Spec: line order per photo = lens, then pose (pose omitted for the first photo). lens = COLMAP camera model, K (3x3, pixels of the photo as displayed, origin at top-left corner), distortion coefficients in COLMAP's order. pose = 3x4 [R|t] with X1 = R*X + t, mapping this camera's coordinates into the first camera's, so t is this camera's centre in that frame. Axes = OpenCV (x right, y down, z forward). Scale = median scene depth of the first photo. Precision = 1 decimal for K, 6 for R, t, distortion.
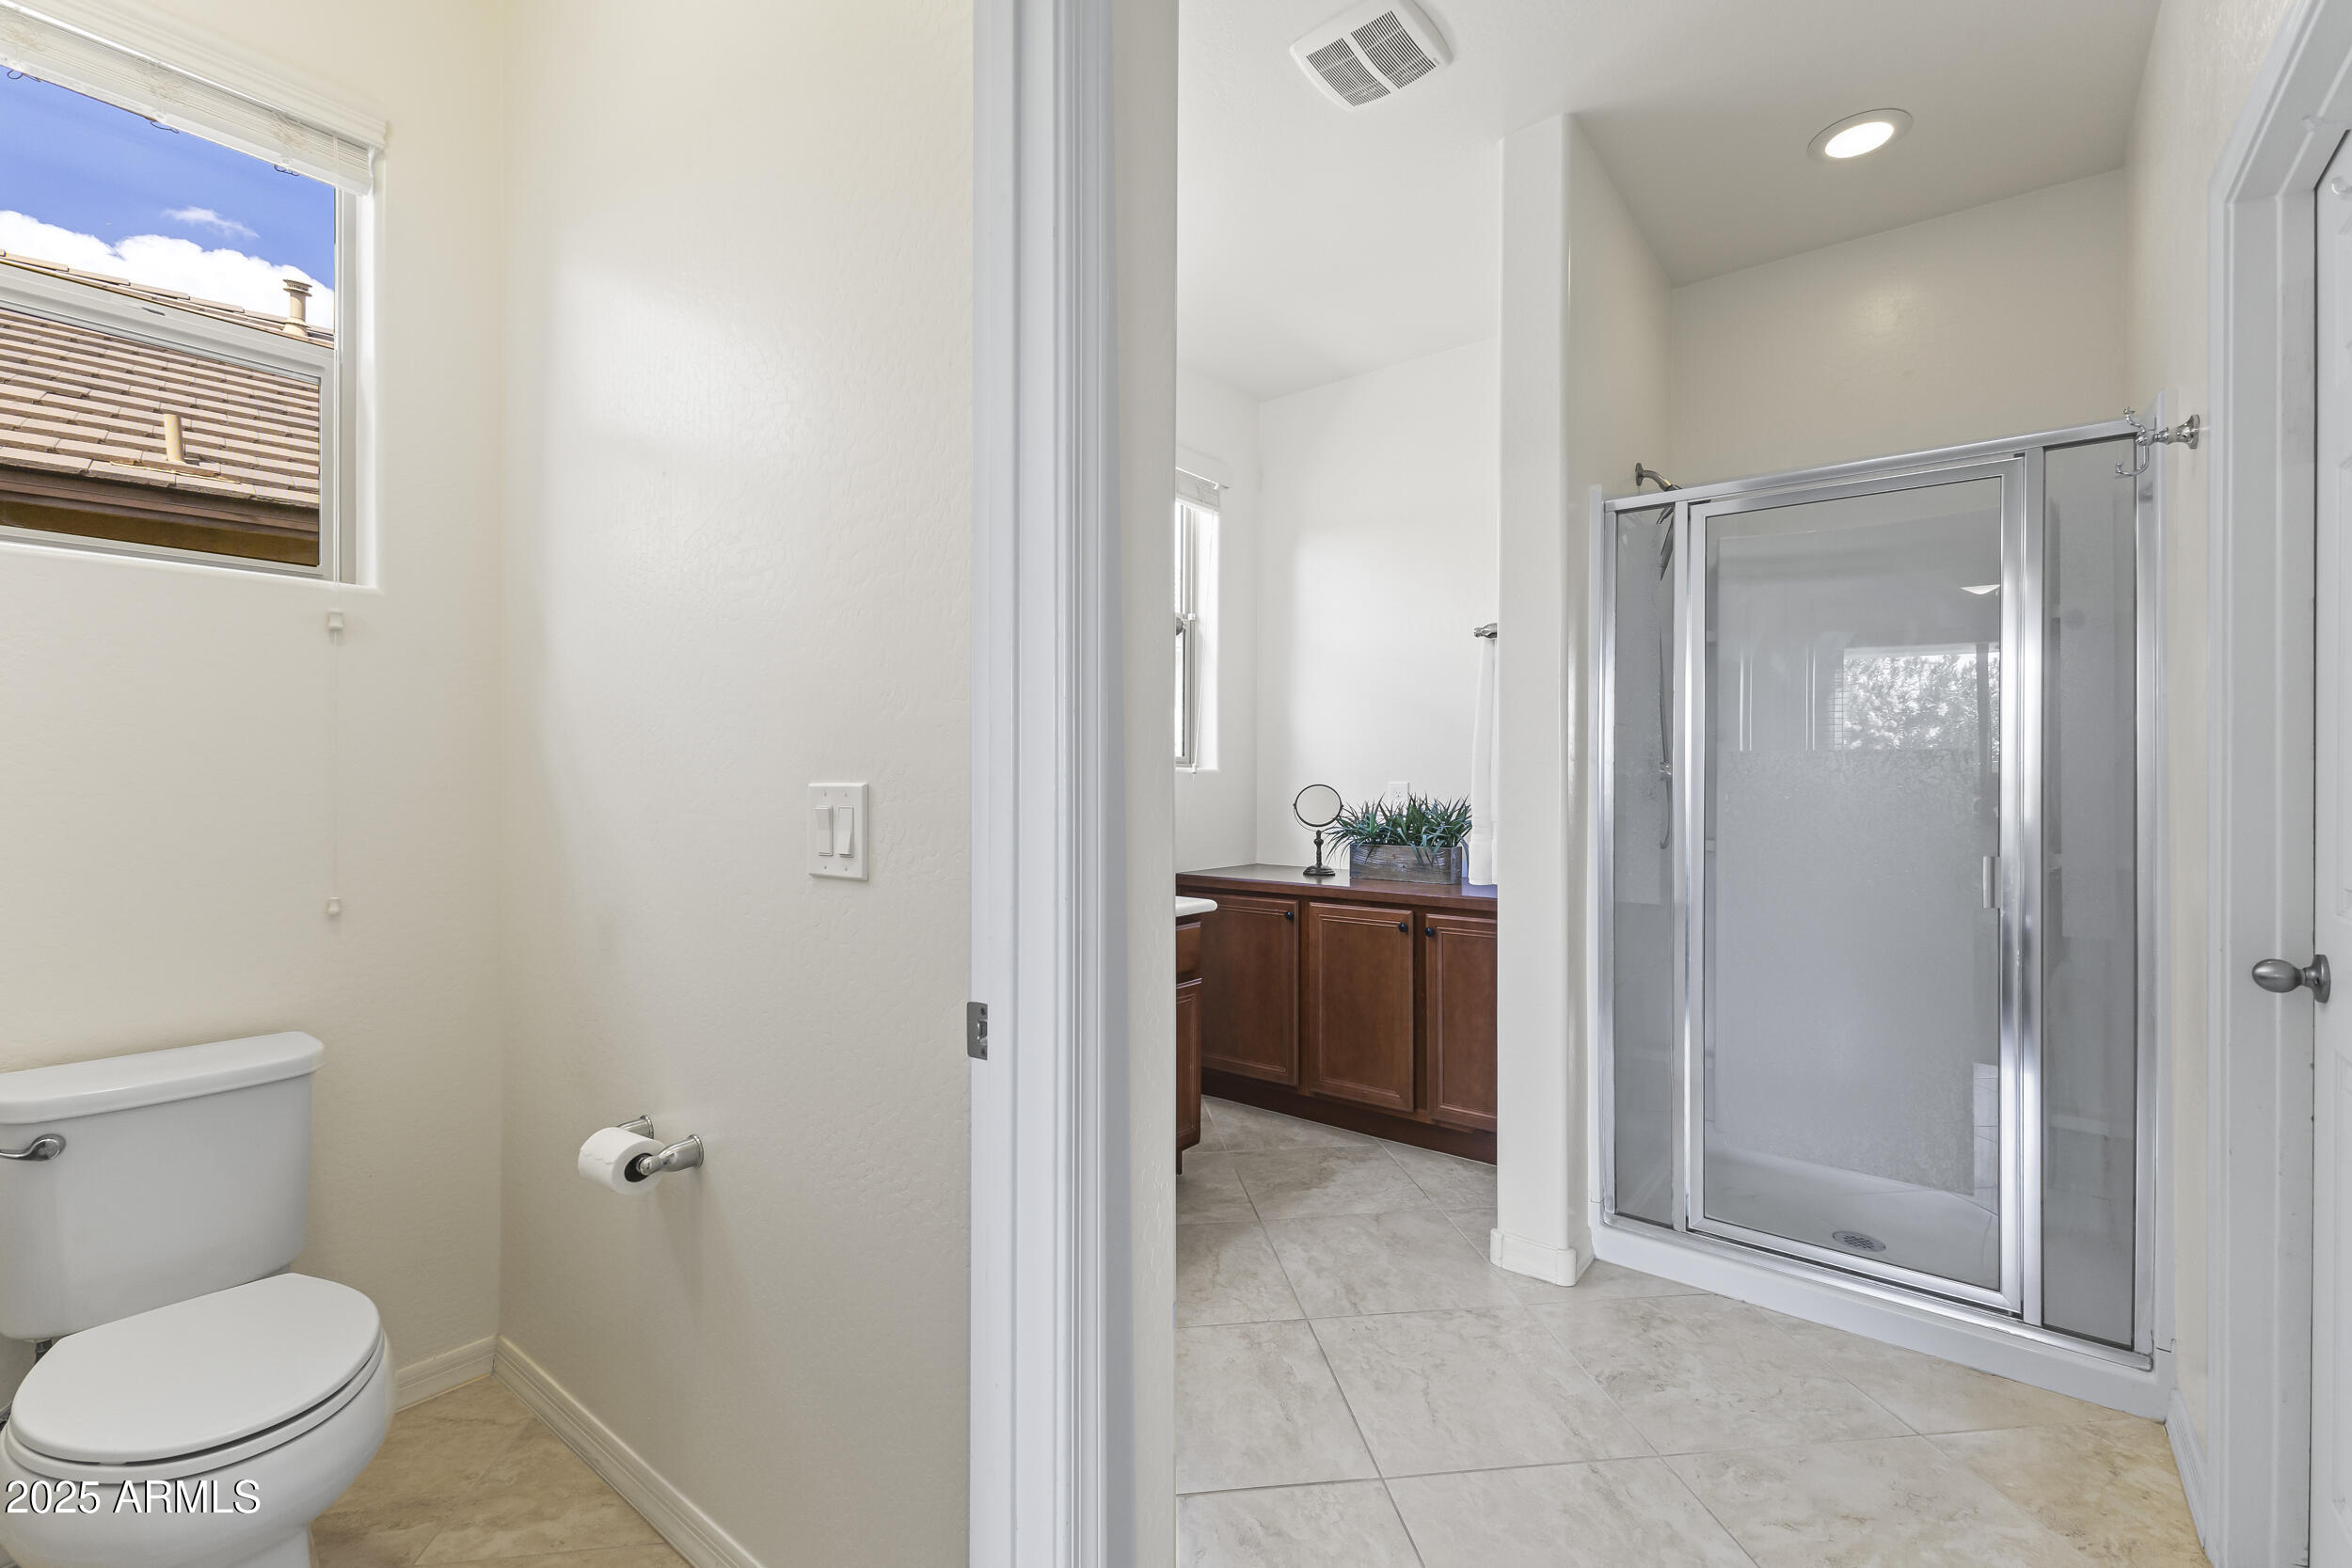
lens RADIAL K [[1016.2, 0, 1173.8], [0, 1016.2, 781.4], [0, 0, 1]] dist [0.013671, -0.004226]
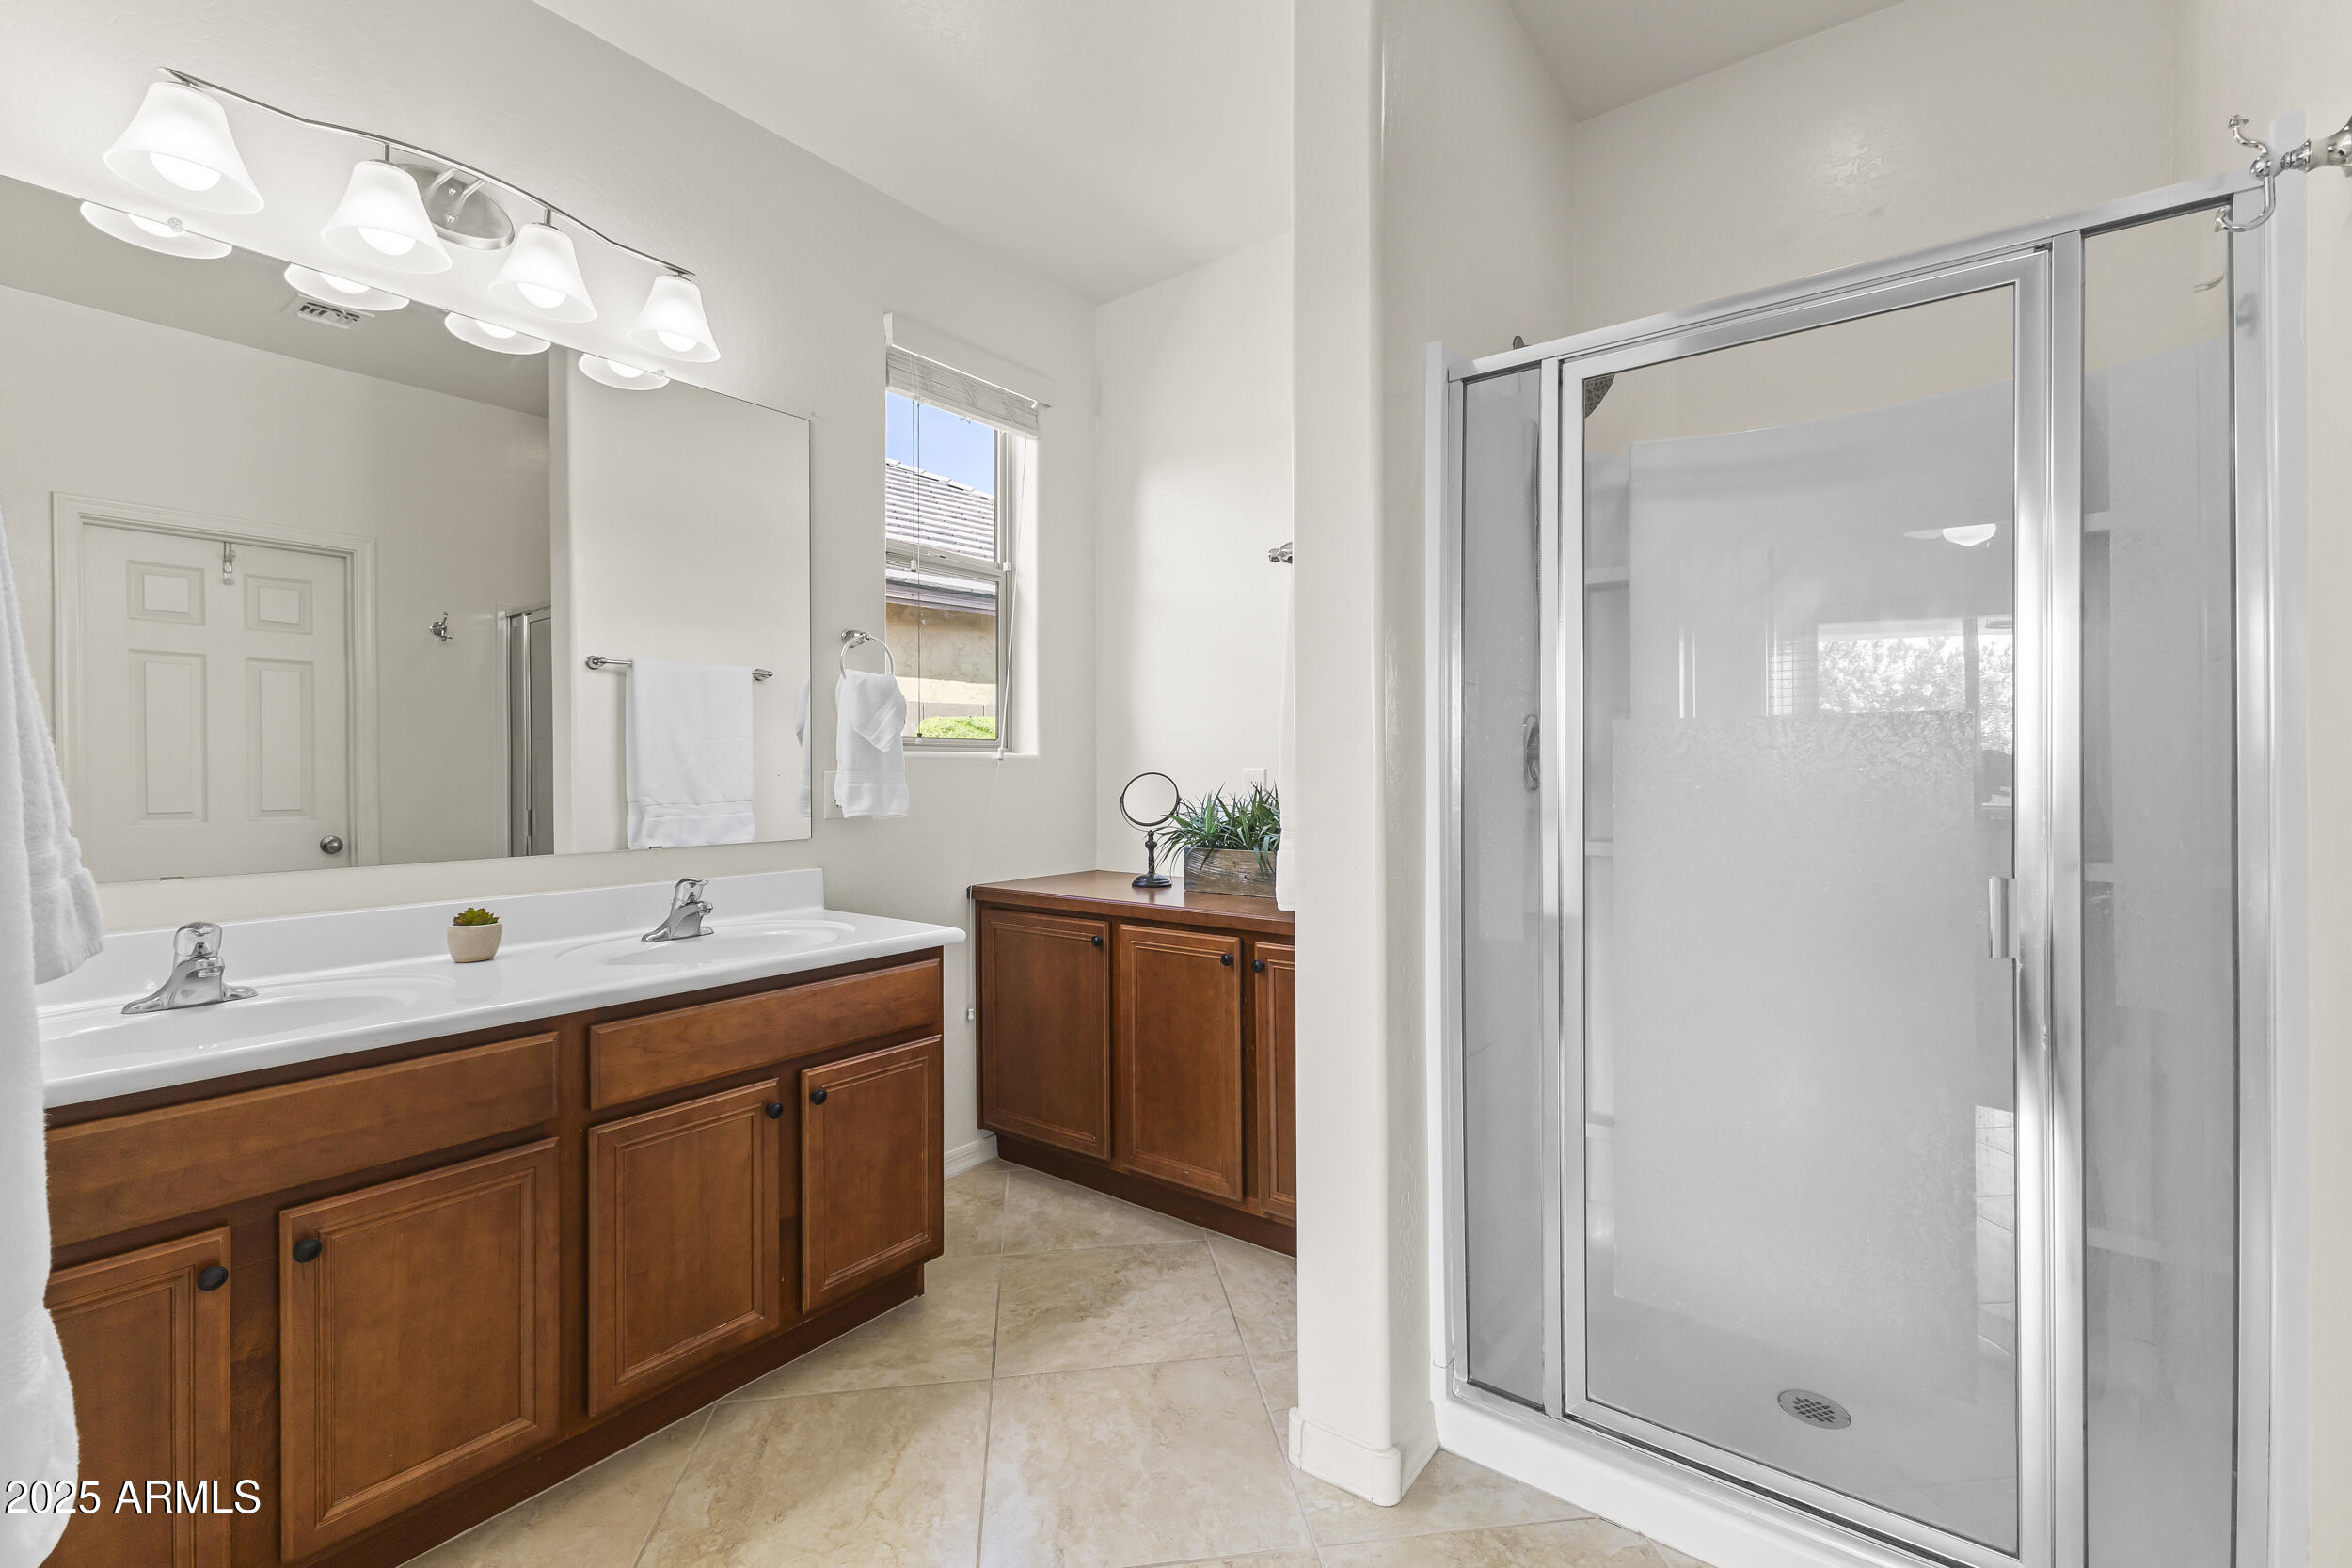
lens RADIAL K [[1016.2, 0, 1176.6], [0, 1016.2, 768.8], [0, 0, 1]] dist [0.013671, -0.004226]
pose [[0.999936, -0.004222, 0.010453, 0.179315], [0.004258, 0.999985, -0.003491, 0.003265], [-0.010438, 0.003535, 0.999939, 0.236934]]
